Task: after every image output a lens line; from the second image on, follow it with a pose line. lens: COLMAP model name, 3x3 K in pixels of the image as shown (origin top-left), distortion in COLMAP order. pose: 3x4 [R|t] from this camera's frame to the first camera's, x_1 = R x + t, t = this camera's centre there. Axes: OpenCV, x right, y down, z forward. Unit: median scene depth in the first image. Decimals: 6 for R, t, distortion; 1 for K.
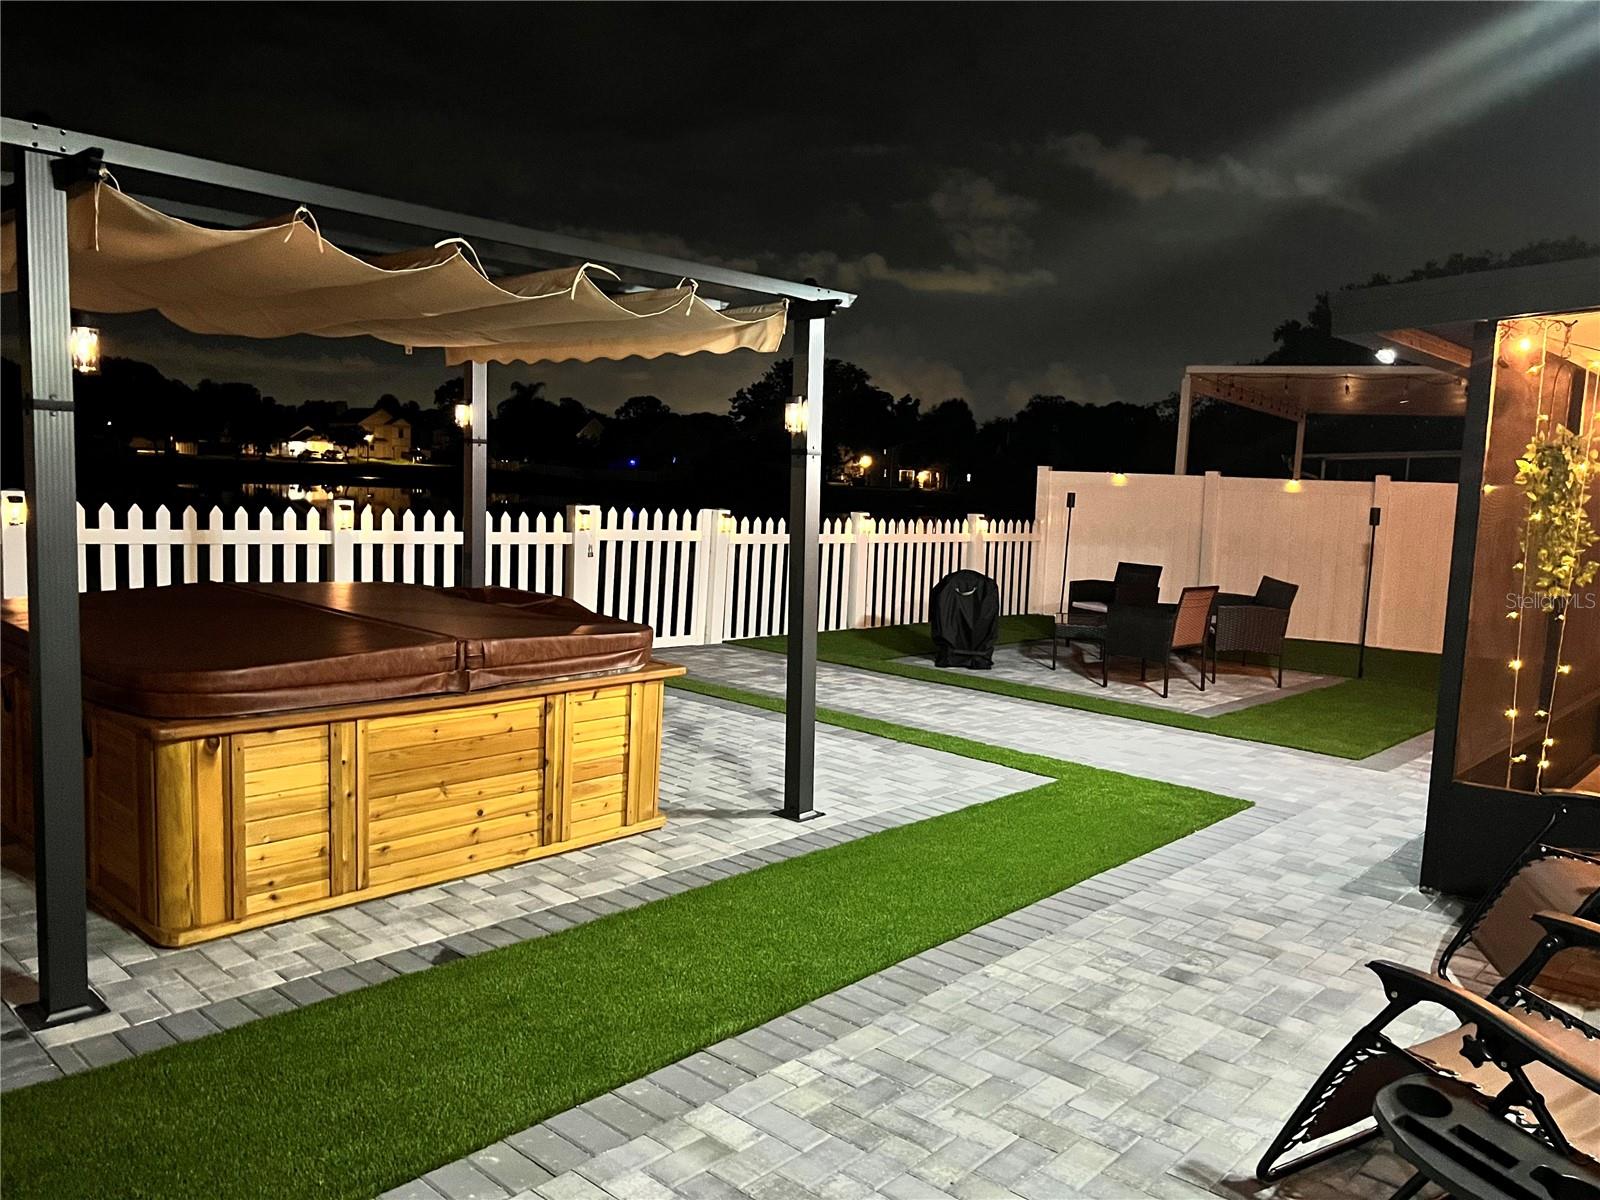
lens RADIAL K [[1211.3, 0, 810.8], [0, 1211.3, 598.9], [0, 0, 1]] dist [-0.003155, -0.020712]
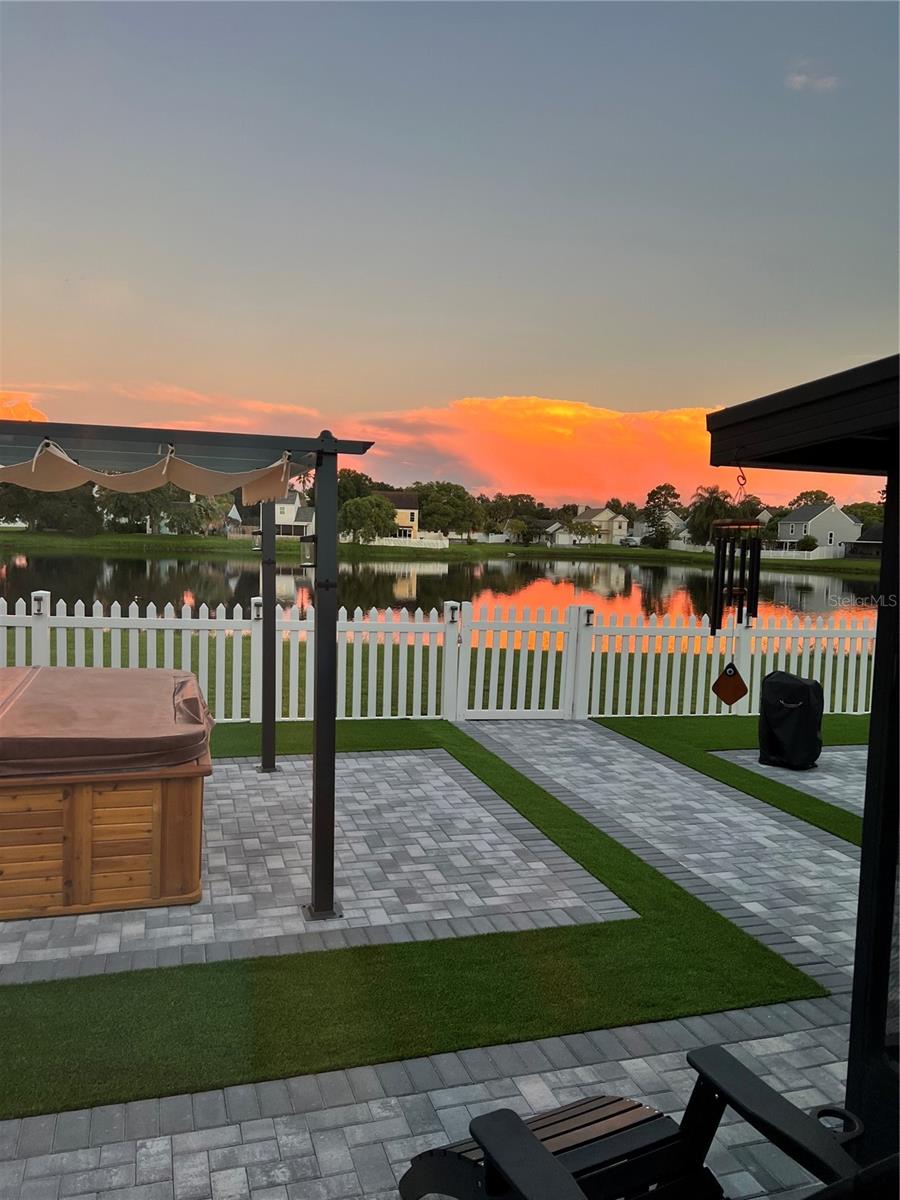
lens RADIAL K [[908.5, 0, 443.5], [0, 908.5, 596.6], [0, 0, 1]] dist [-0.003155, -0.020712]
pose [[0.864274, 0.019920, -0.502627, 0.564943], [-0.047033, 0.998038, -0.041320, -0.089160], [0.500818, 0.059352, 0.863516, 0.374735]]
